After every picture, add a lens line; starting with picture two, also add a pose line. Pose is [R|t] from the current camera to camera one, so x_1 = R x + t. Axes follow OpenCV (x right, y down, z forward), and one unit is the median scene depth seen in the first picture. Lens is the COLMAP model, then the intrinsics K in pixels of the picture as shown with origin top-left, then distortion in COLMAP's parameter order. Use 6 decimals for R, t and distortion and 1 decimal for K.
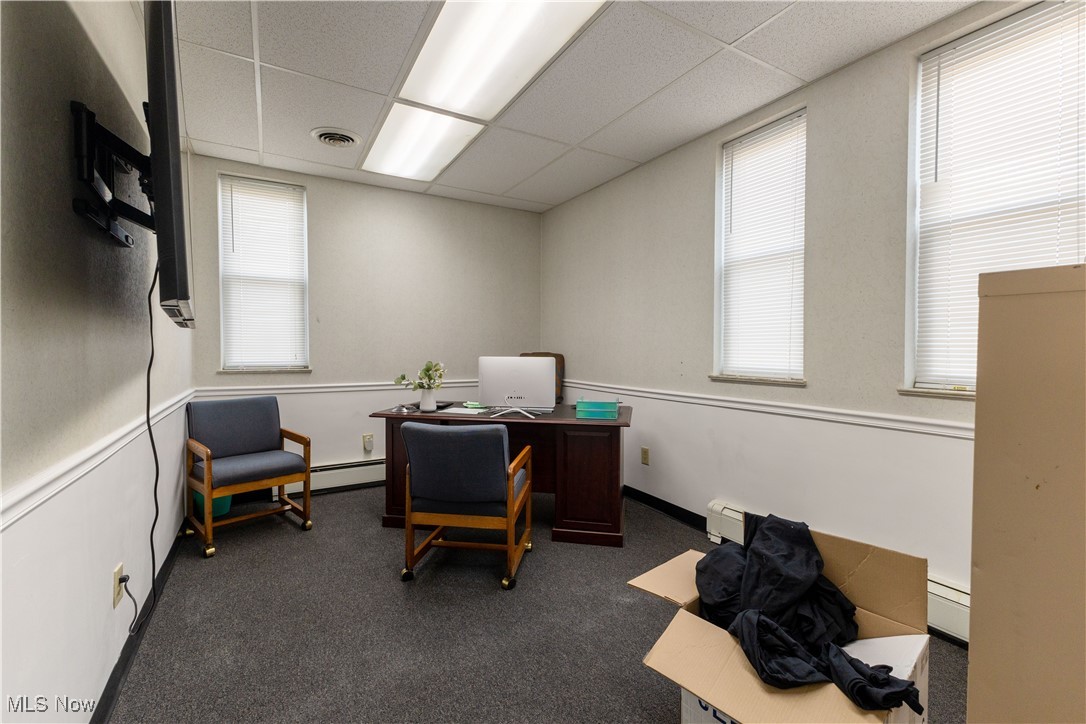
lens RADIAL K [[469.5, 0, 544.4], [0, 469.5, 360.1], [0, 0, 1]] dist [0.010667, -0.000575]
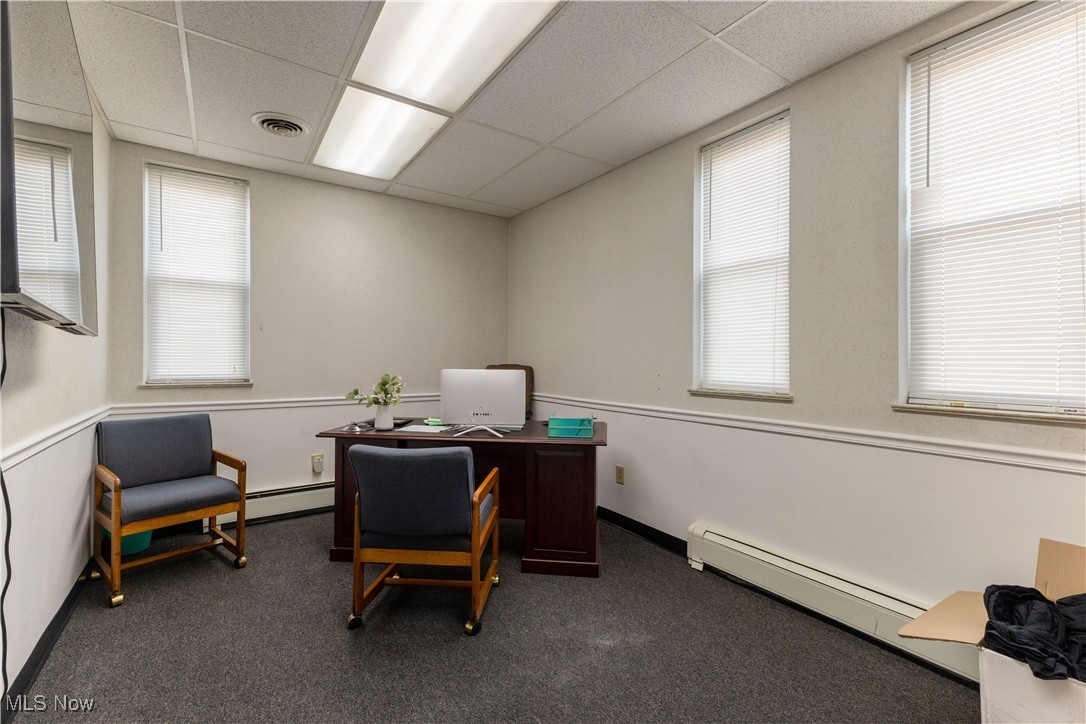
lens RADIAL K [[469.5, 0, 544.3], [0, 469.5, 358.3], [0, 0, 1]] dist [0.010667, -0.000575]
pose [[0.997448, 0.002602, 0.071352, -0.006022], [-0.000641, 0.999622, -0.027488, -0.003844], [-0.071396, 0.027372, 0.997072, 0.085040]]
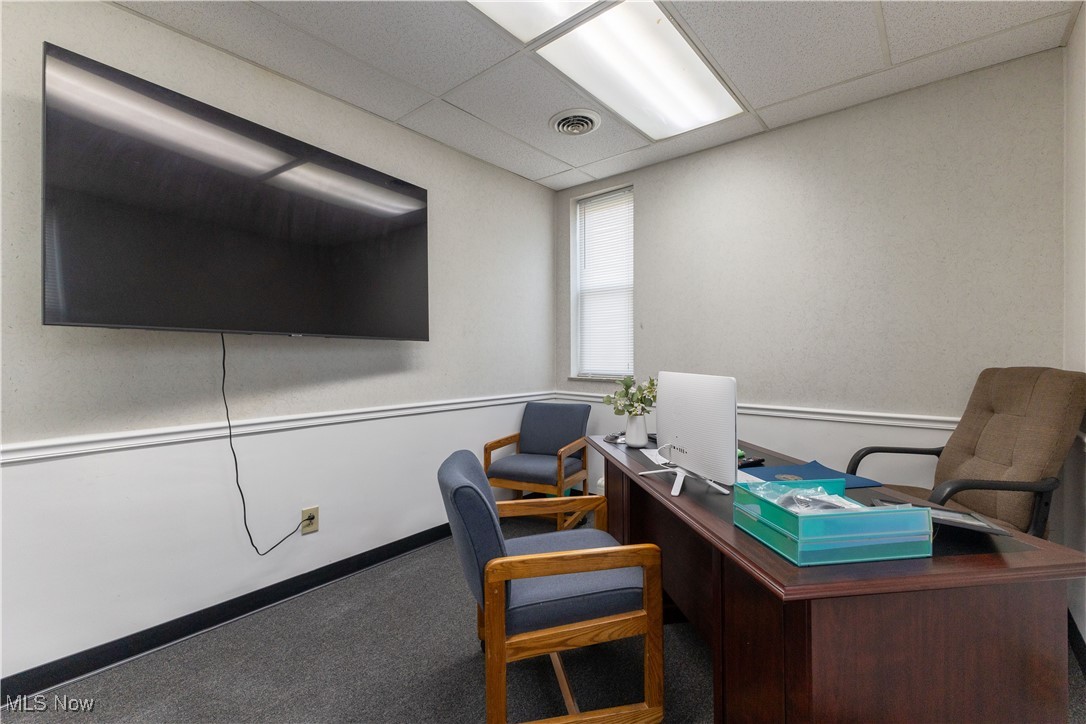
lens RADIAL K [[469.5, 0, 545.7], [0, 469.5, 353.9], [0, 0, 1]] dist [0.010667, -0.000575]
pose [[0.324471, -0.004436, -0.945885, 0.416778], [-0.033847, 0.999294, -0.016298, -0.015273], [0.945290, 0.037304, 0.324092, 0.720002]]
